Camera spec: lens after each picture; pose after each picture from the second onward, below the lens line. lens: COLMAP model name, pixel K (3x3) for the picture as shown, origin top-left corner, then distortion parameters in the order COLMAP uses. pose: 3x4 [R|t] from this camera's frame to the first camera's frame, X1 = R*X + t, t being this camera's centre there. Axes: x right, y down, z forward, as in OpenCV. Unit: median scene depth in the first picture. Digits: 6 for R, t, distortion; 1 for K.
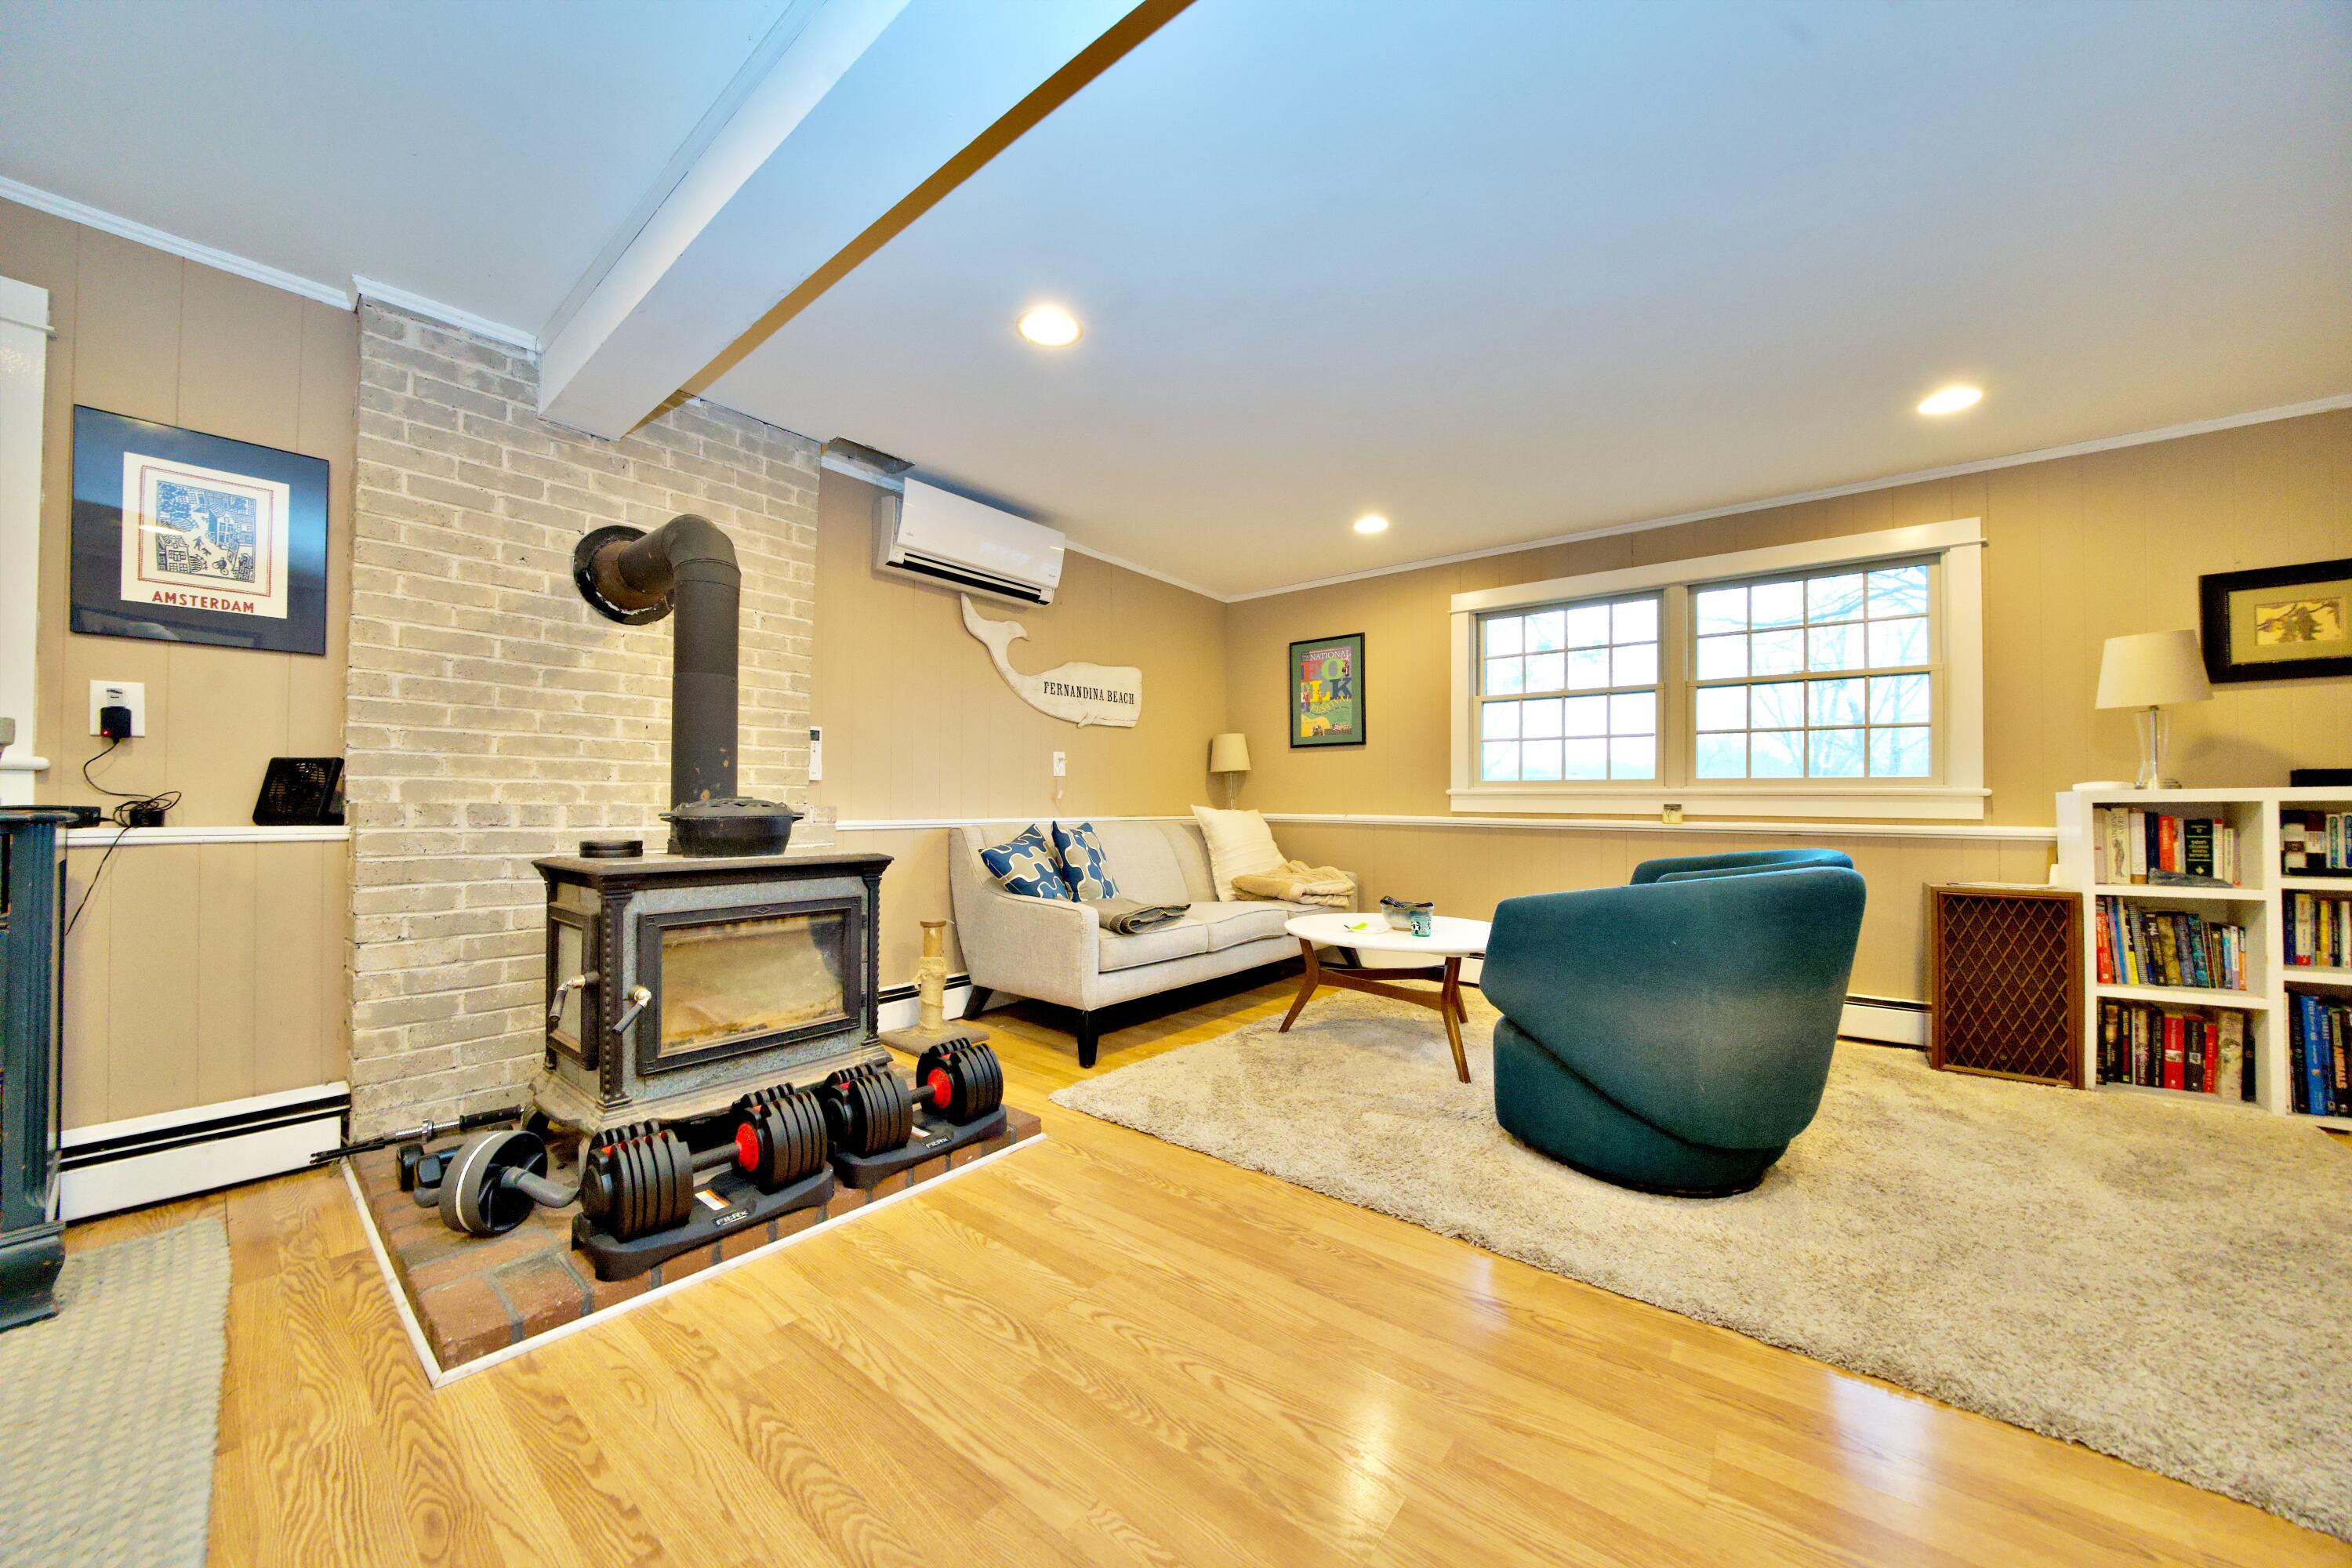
lens RADIAL K [[809.2, 0, 1169.9], [0, 809.2, 795.2], [0, 0, 1]] dist [-0.028239, 0.003256]
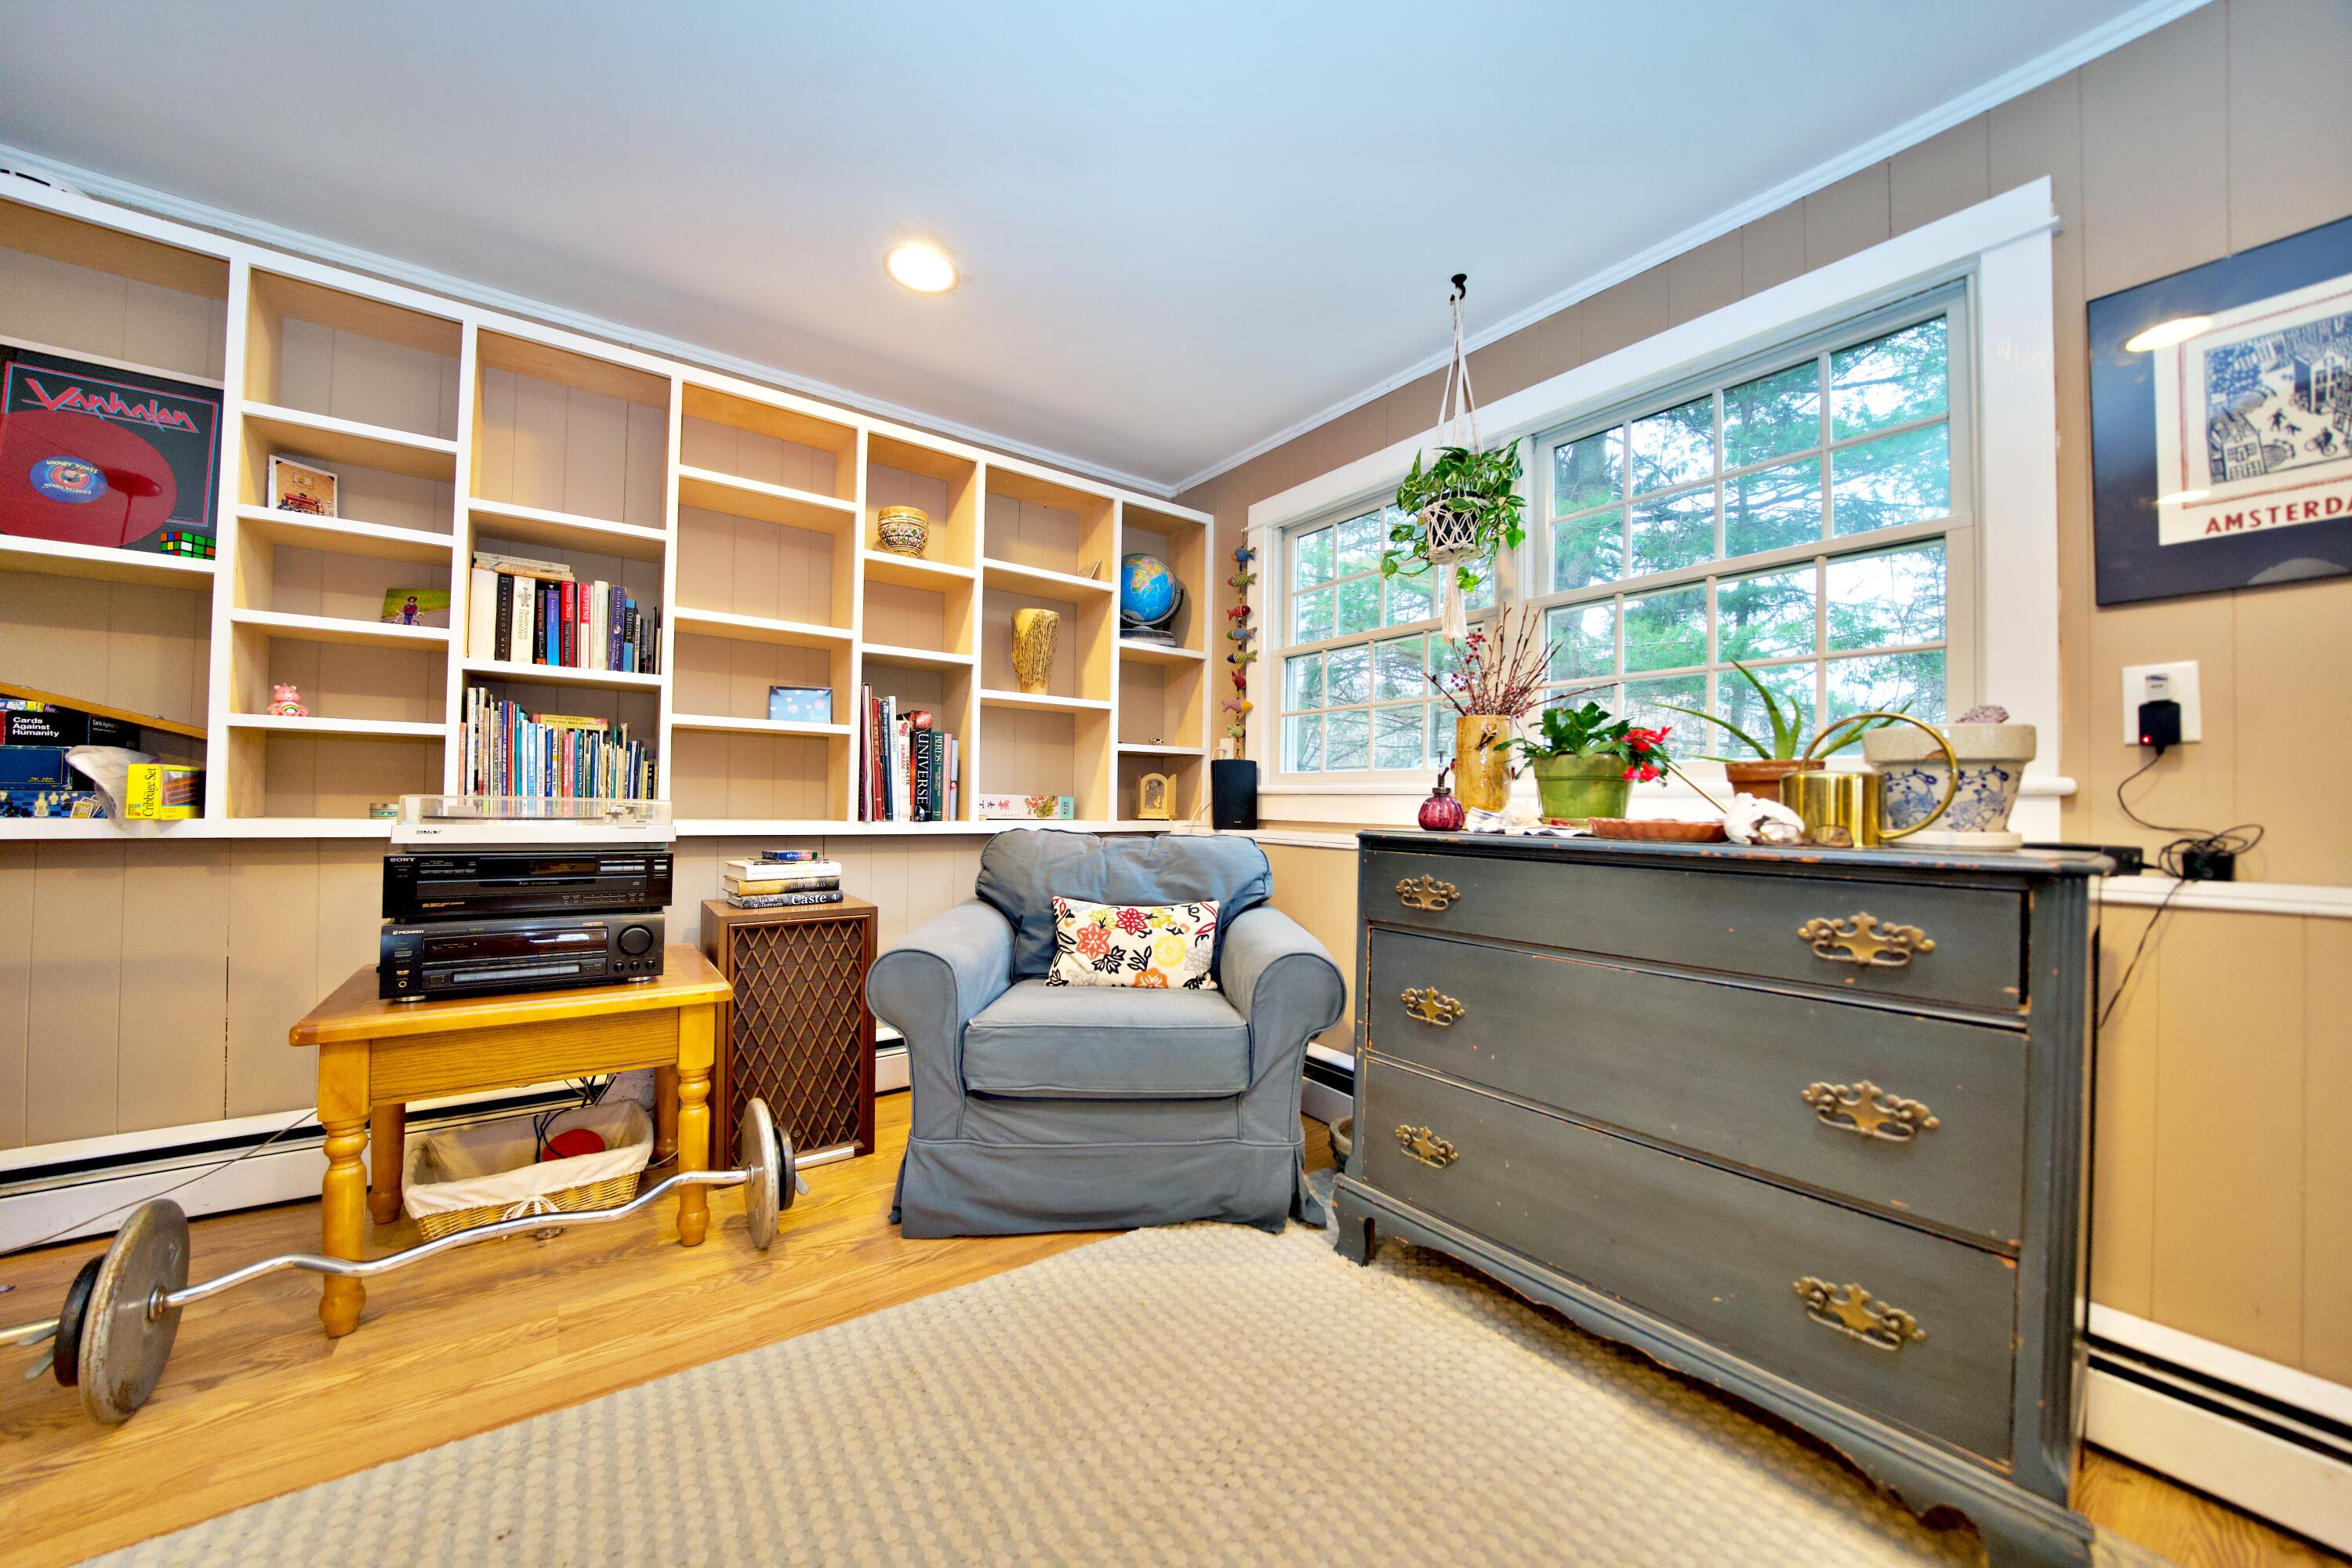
lens RADIAL K [[809.2, 0, 1172.8], [0, 809.2, 792.7], [0, 0, 1]] dist [-0.028239, 0.003256]
pose [[-0.246766, -0.022878, -0.968805, -0.288888], [-0.007121, 0.999737, -0.021794, -0.007031], [0.969049, 0.001521, -0.246864, 0.196278]]
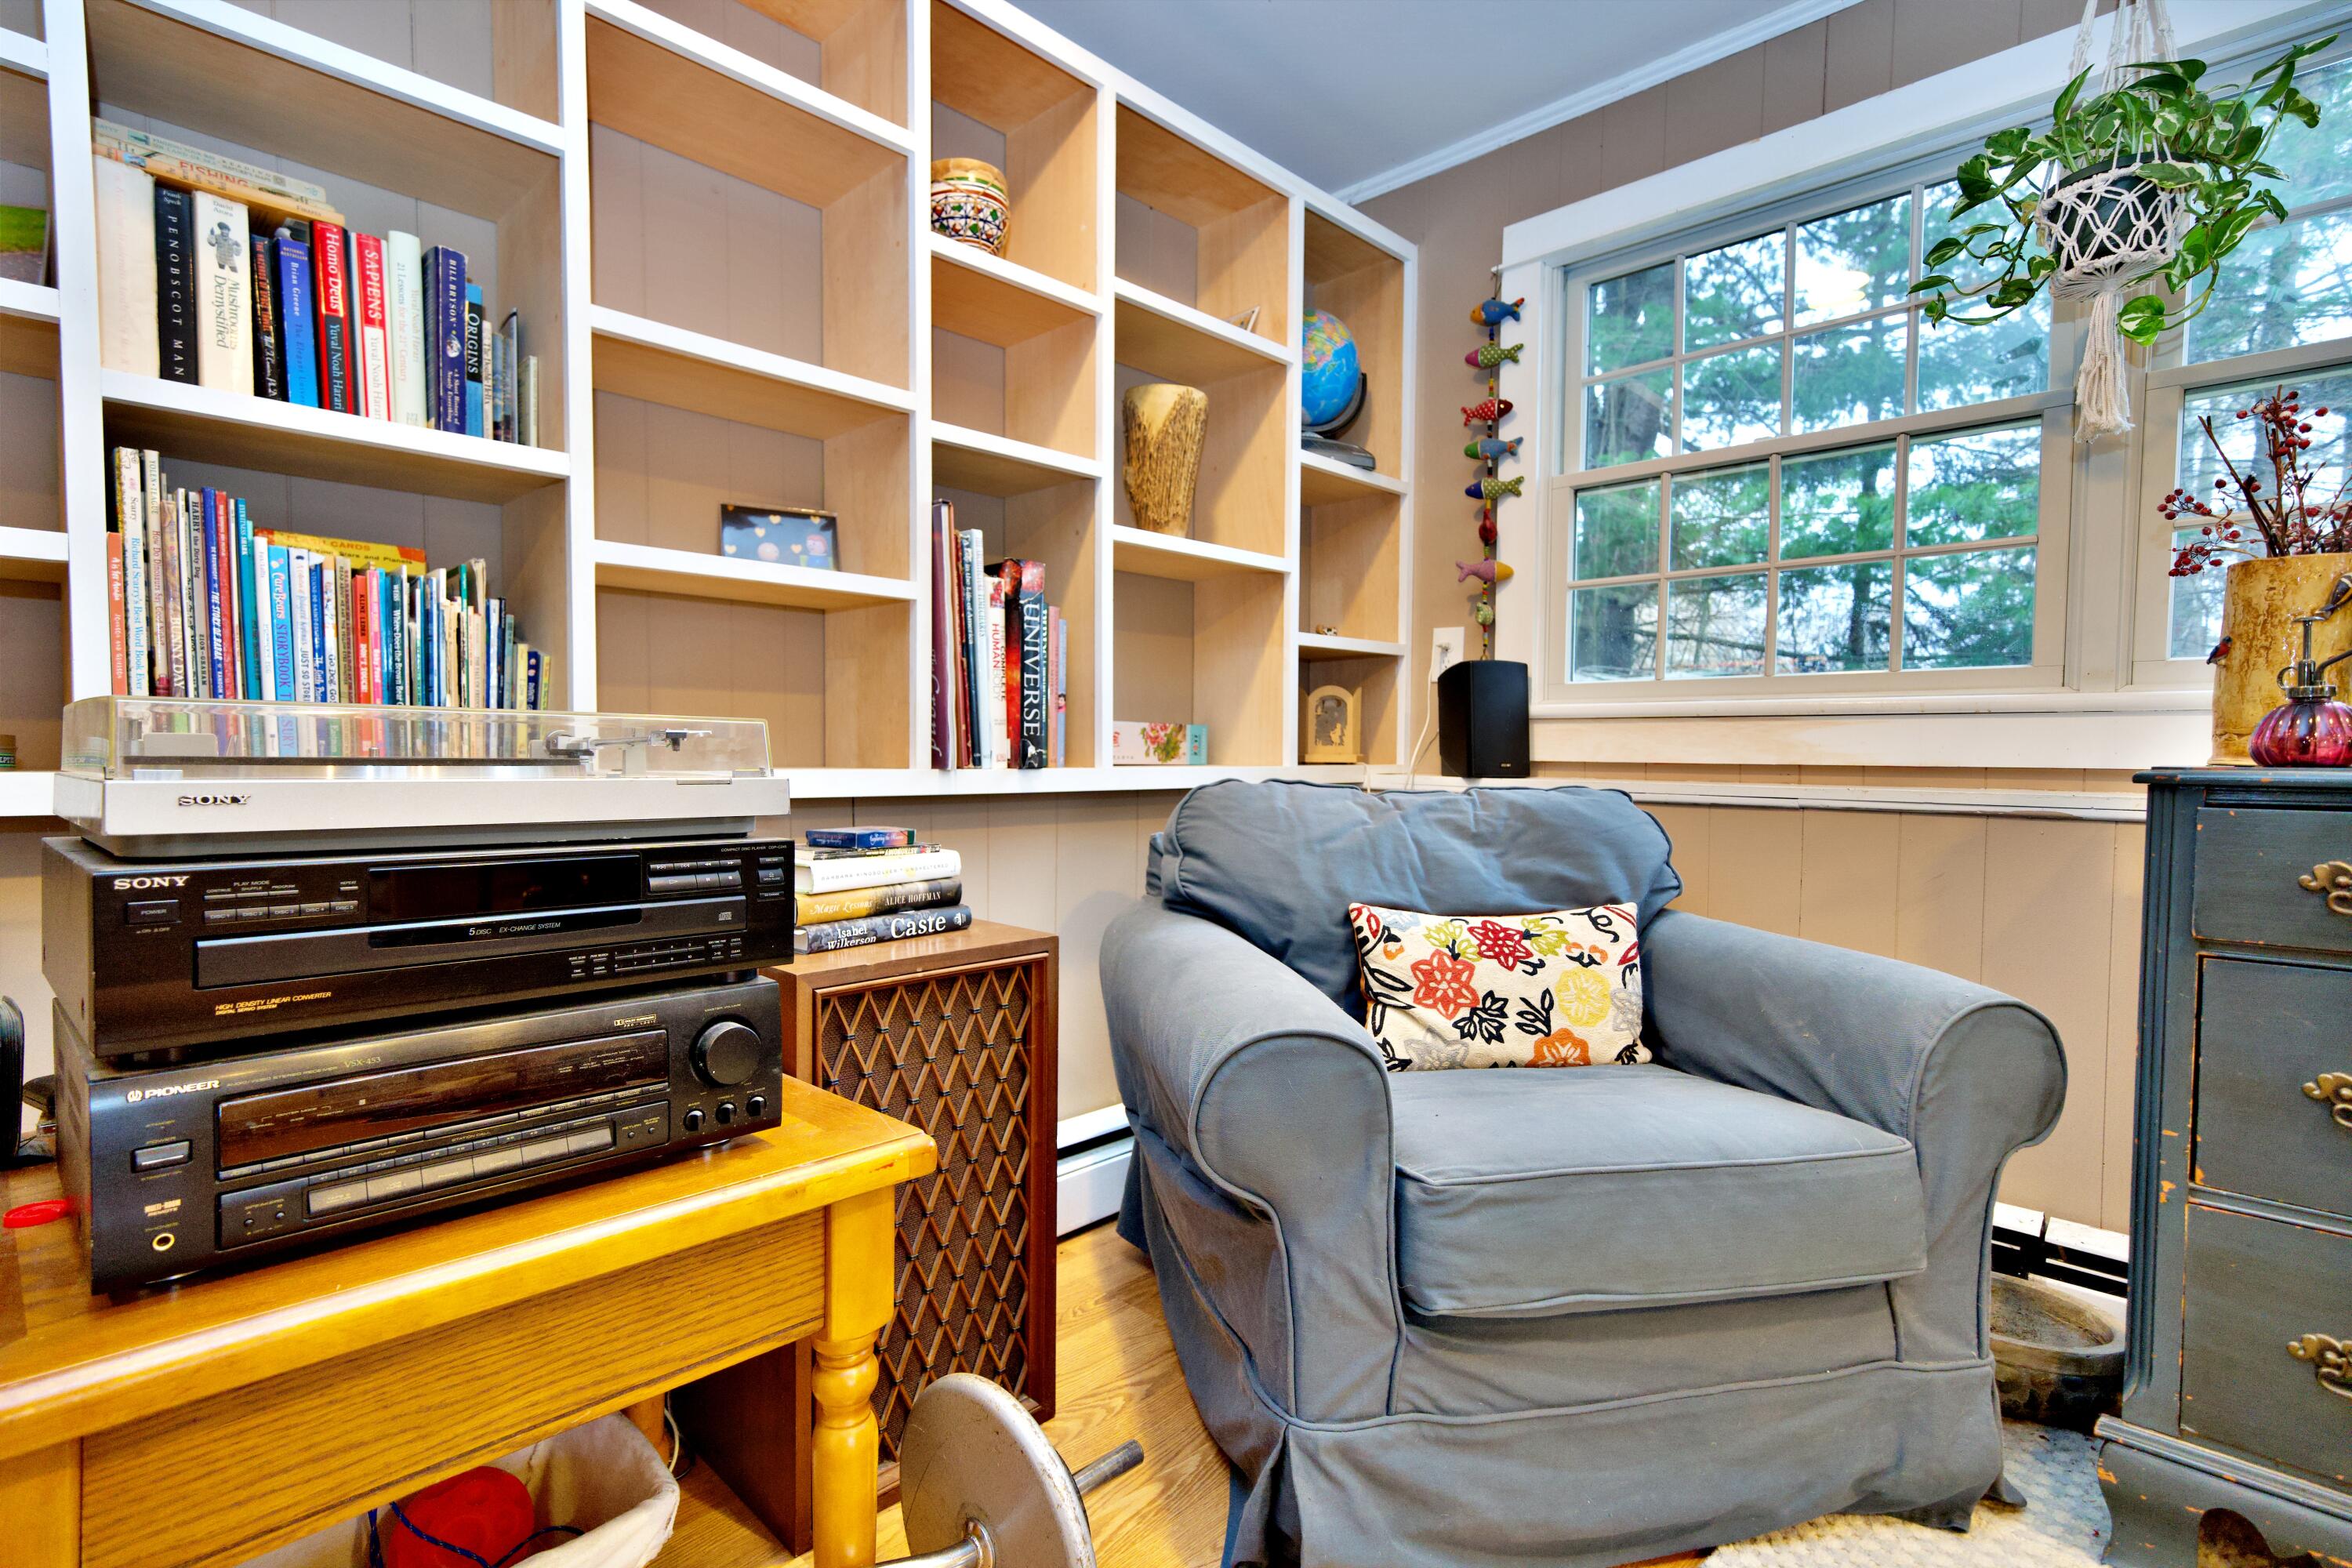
lens RADIAL K [[1134.0, 0, 1172.1], [0, 1134.0, 791.1], [0, 0, 1]] dist [0.009504, 0.002749]
pose [[-0.088424, 0.028110, -0.995686, -0.417334], [0.002144, 0.999605, 0.028030, 0.001487], [0.996081, 0.000344, -0.088450, -0.129120]]
